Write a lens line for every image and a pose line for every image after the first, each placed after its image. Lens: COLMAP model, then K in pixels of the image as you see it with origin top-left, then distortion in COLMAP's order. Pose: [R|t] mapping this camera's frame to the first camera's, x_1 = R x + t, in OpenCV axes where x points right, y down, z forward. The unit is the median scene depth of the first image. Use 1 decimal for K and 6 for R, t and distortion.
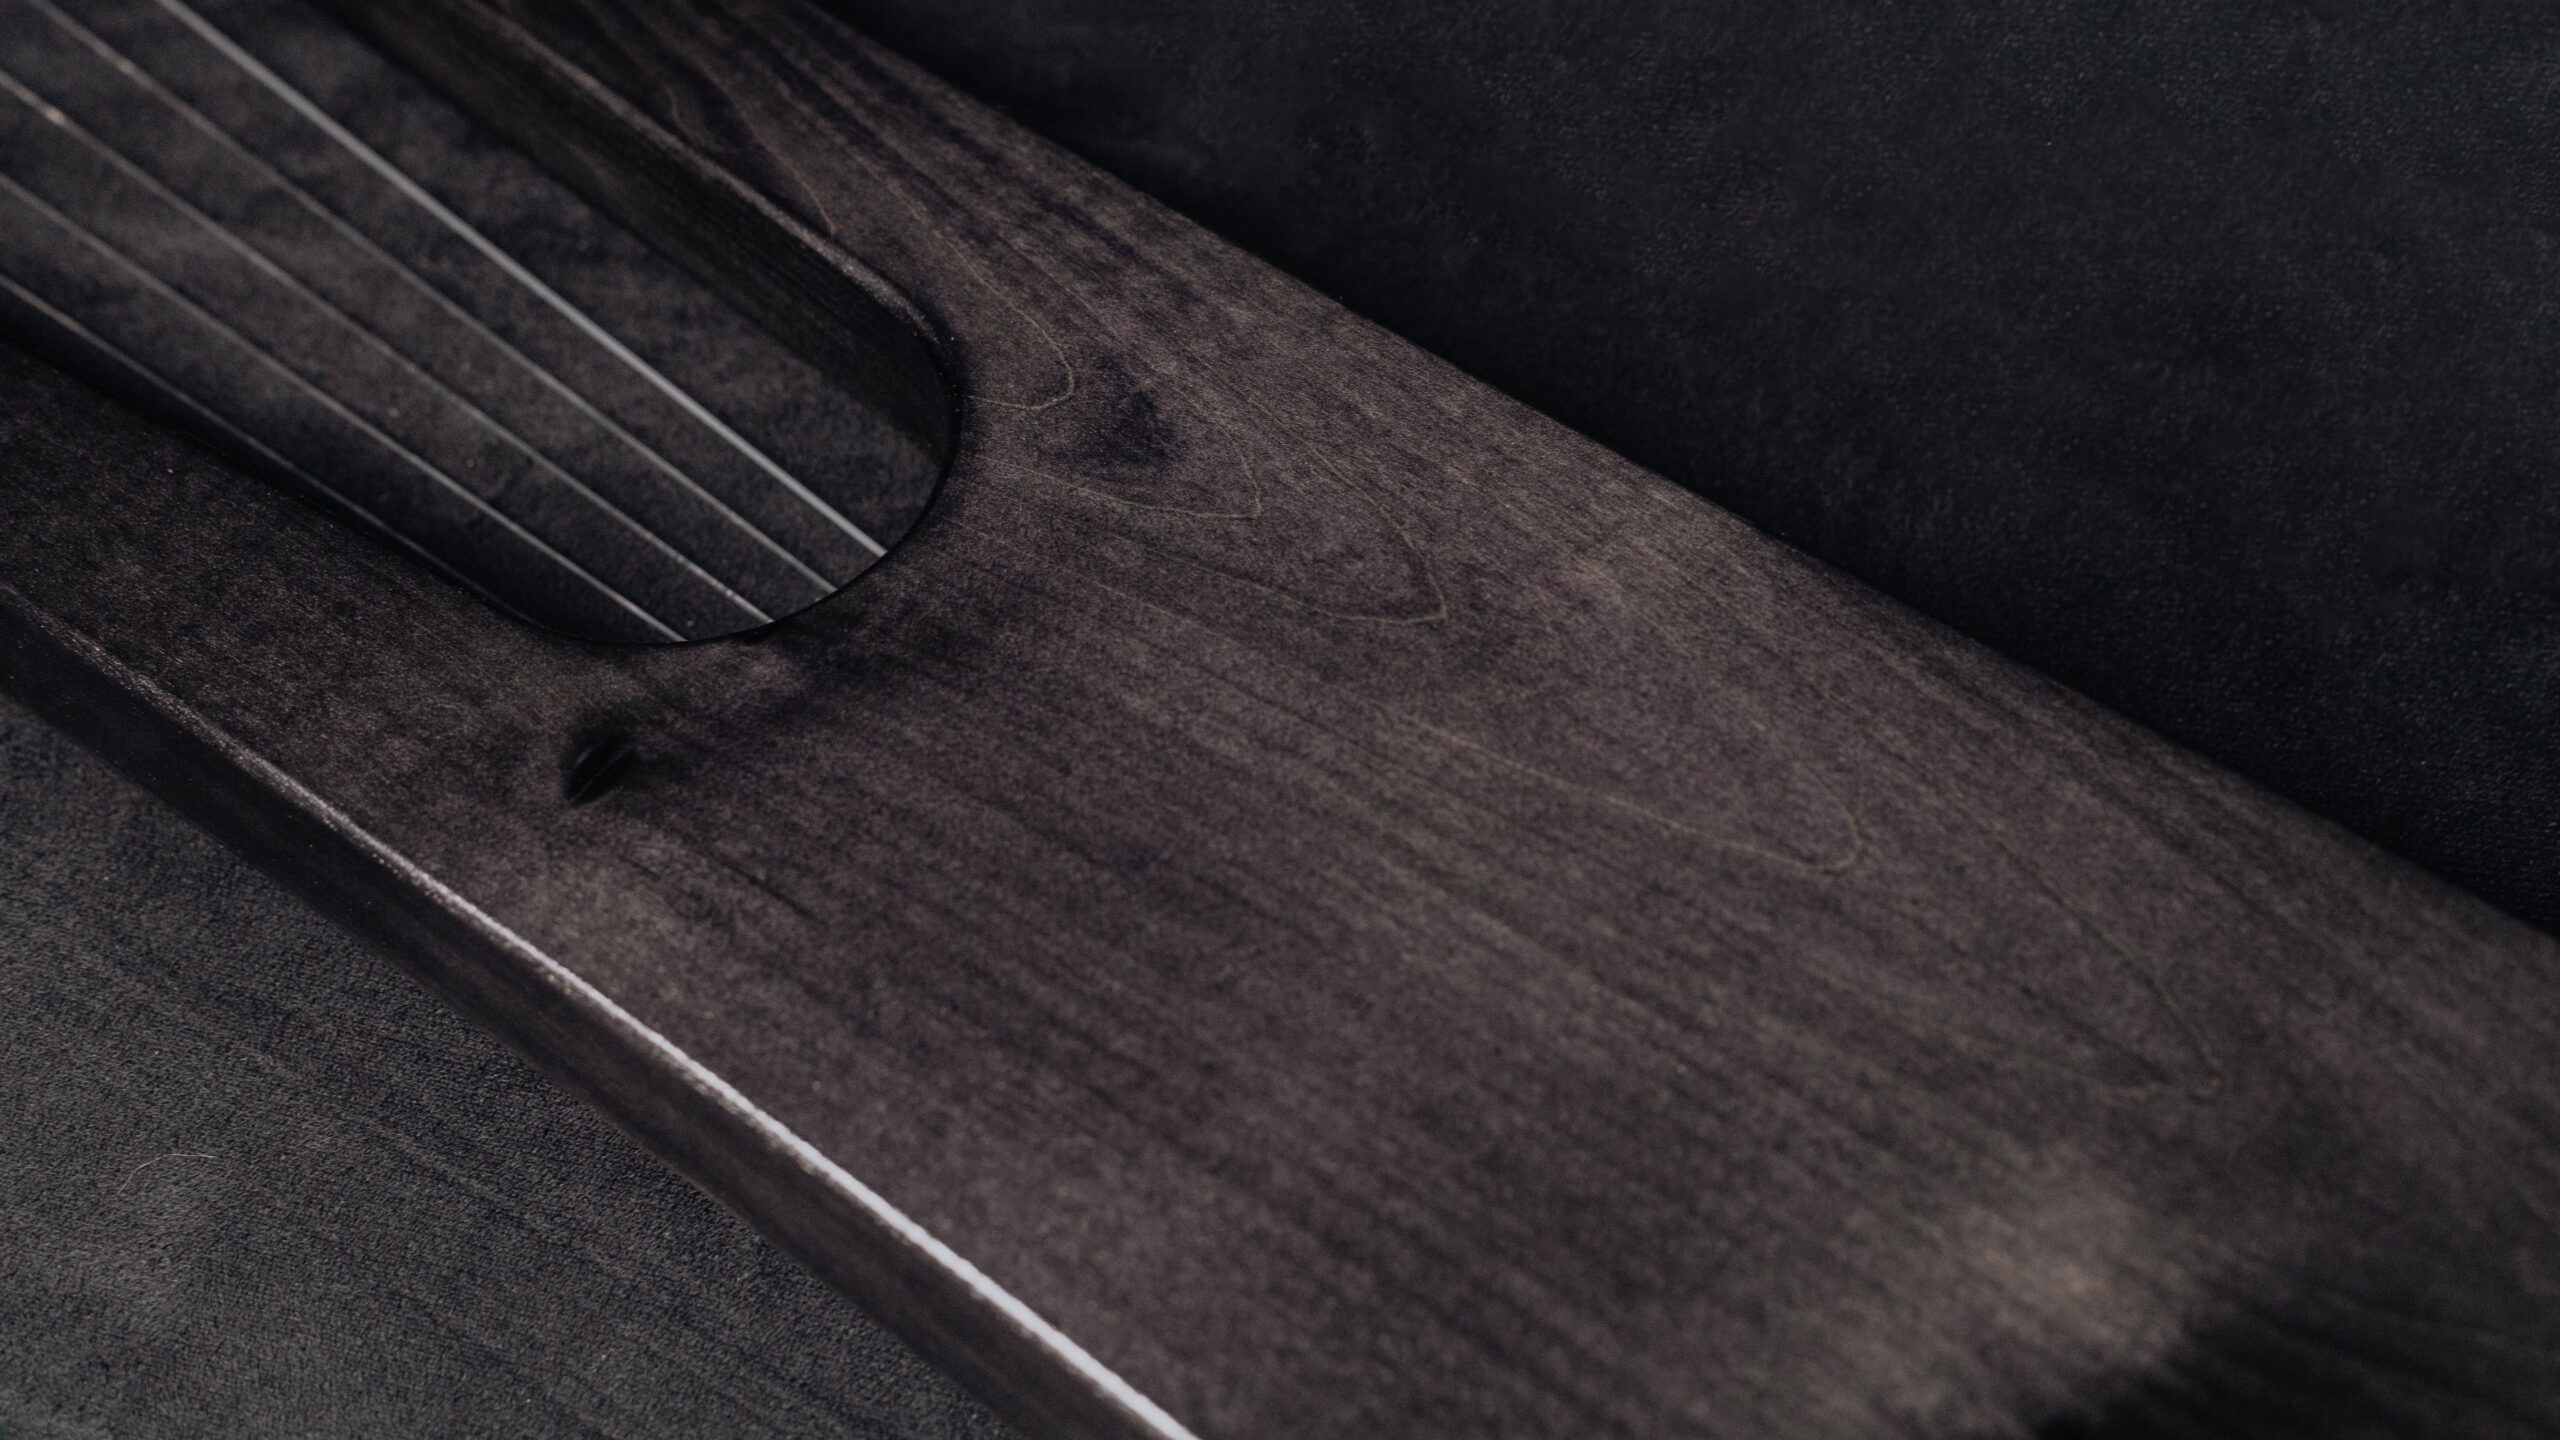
lens RADIAL K [[3984.2, 0, 1278.8], [0, 3984.2, 719.6], [0, 0, 1]] dist [-0.021409, 0.000000]
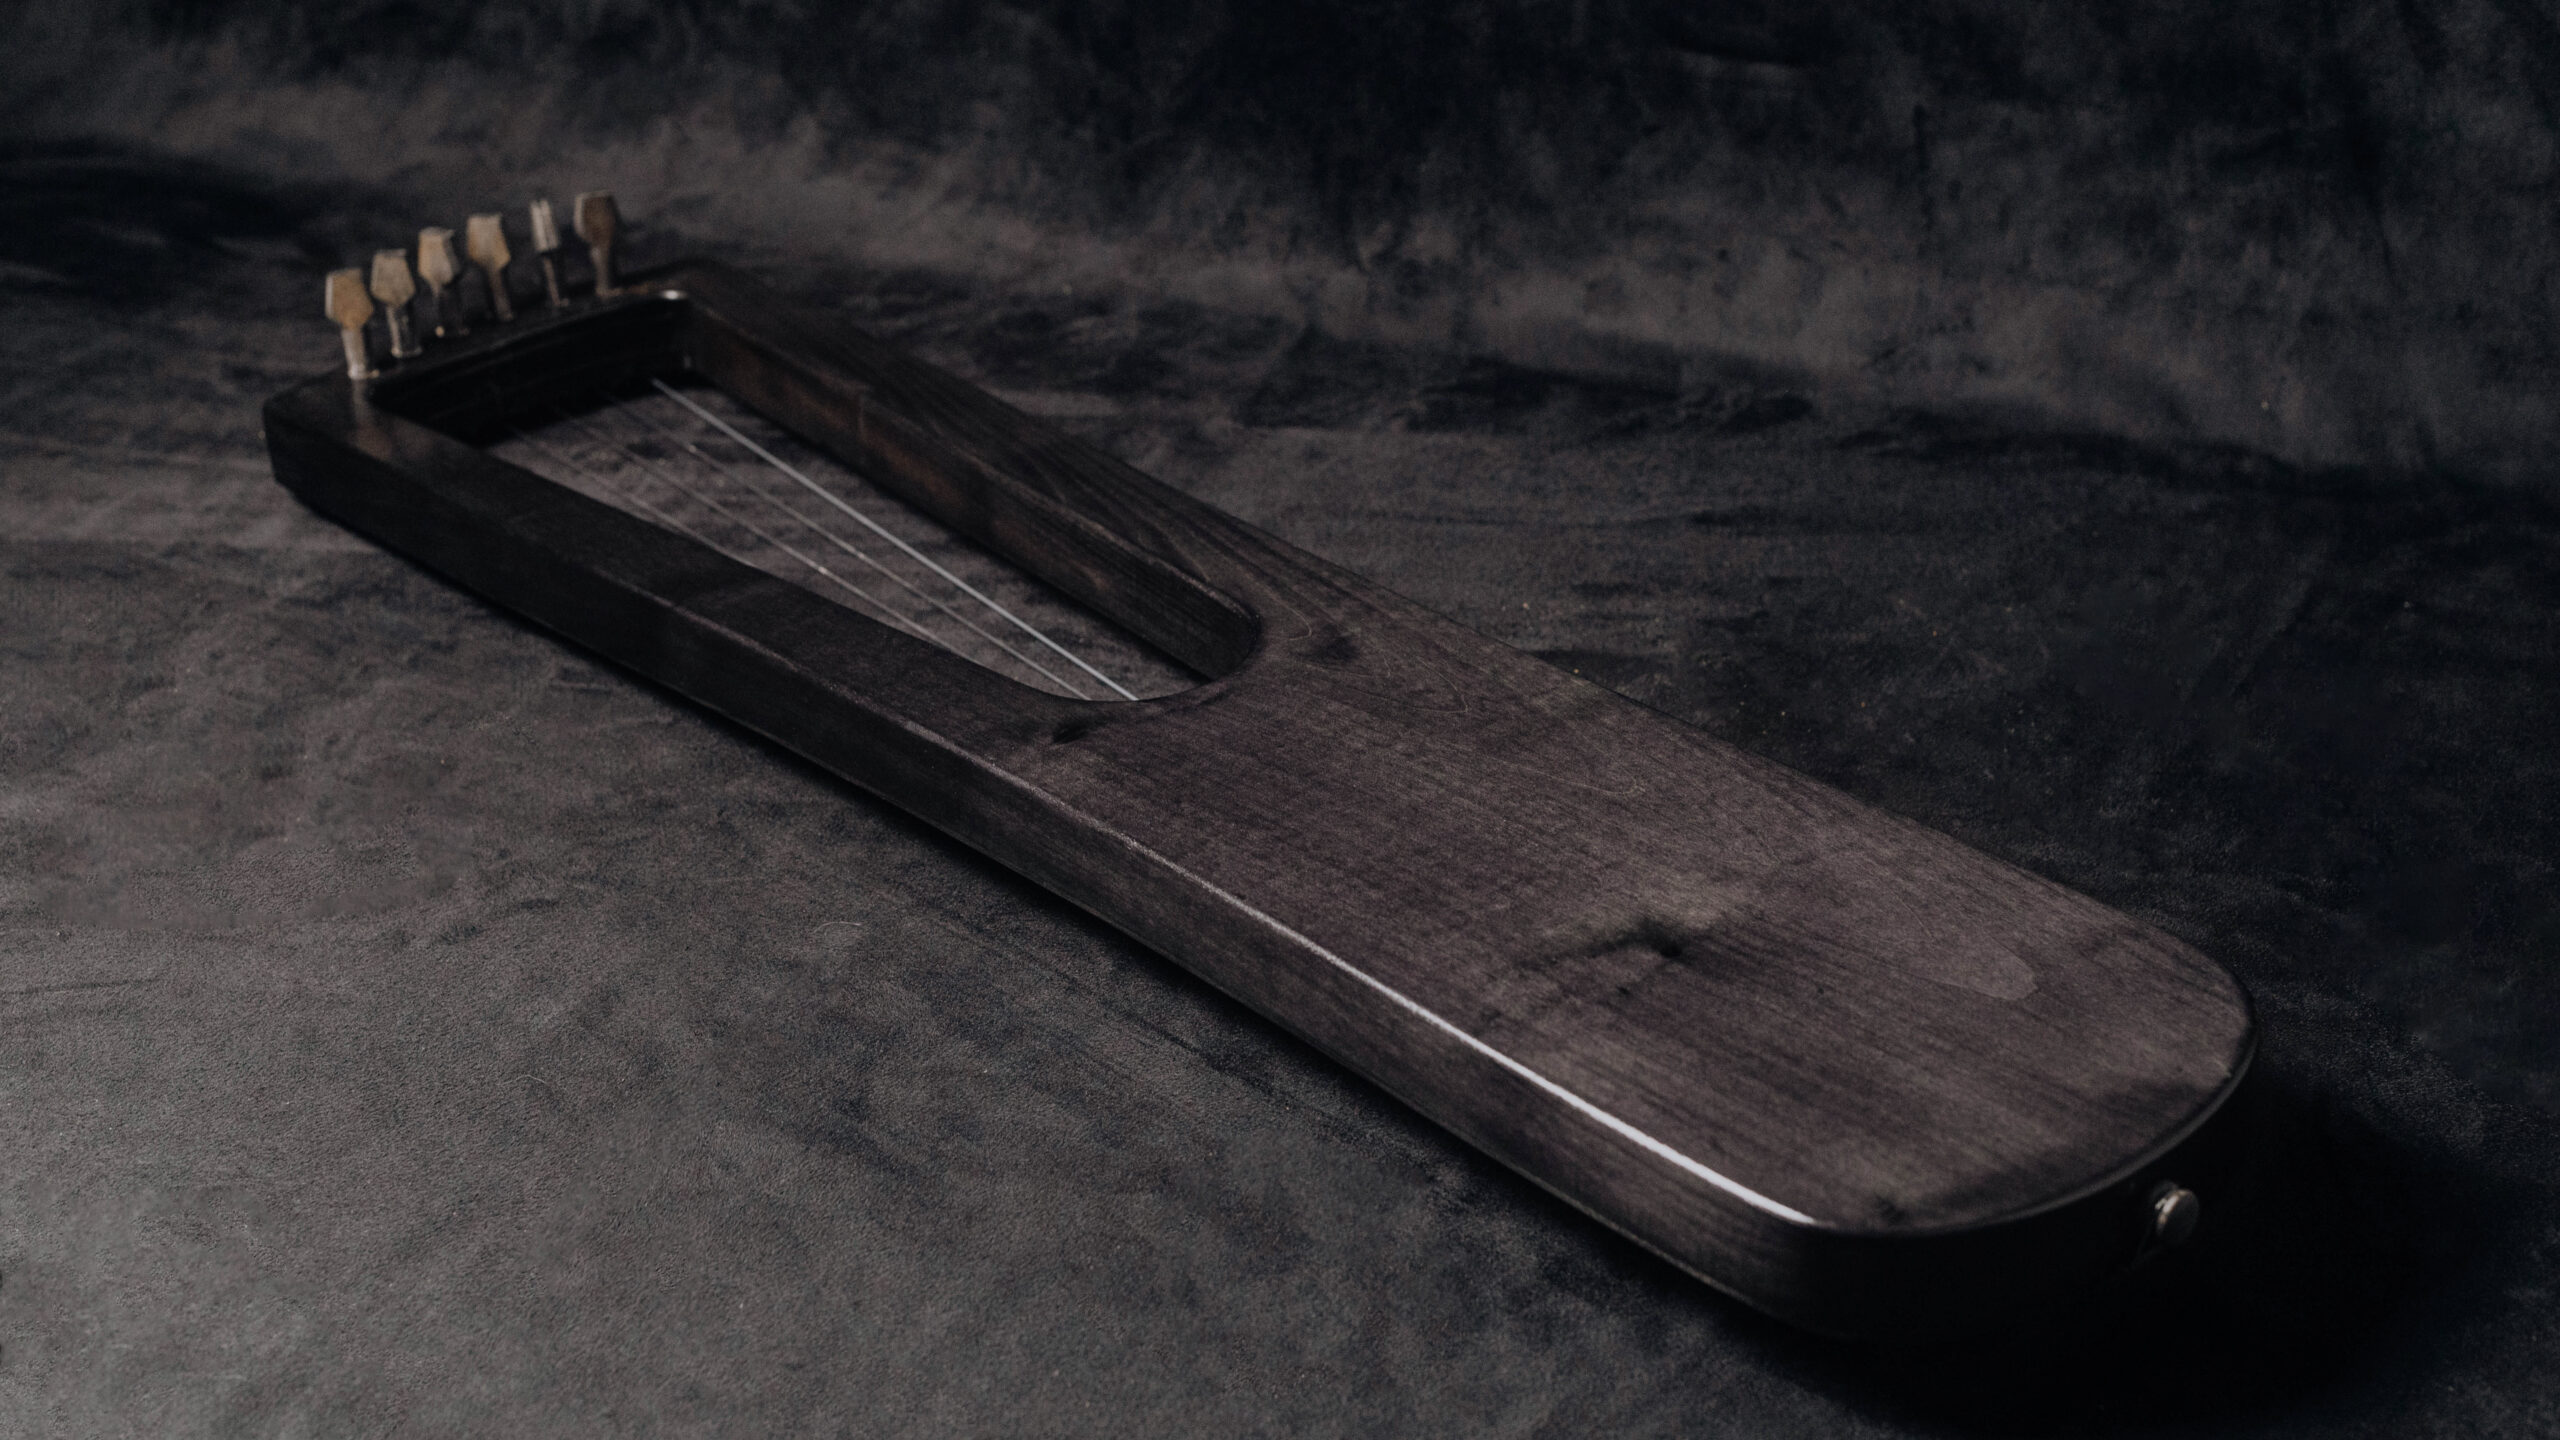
lens RADIAL K [[3984.2, 0, 1283.1], [0, 3984.2, 731.0], [0, 0, 1]] dist [-0.021409, 0.000000]
pose [[0.989772, 0.079225, -0.118642, 0.184486], [-0.116091, 0.930632, -0.347054, 0.684534], [0.082917, 0.357277, 0.930311, -0.925745]]
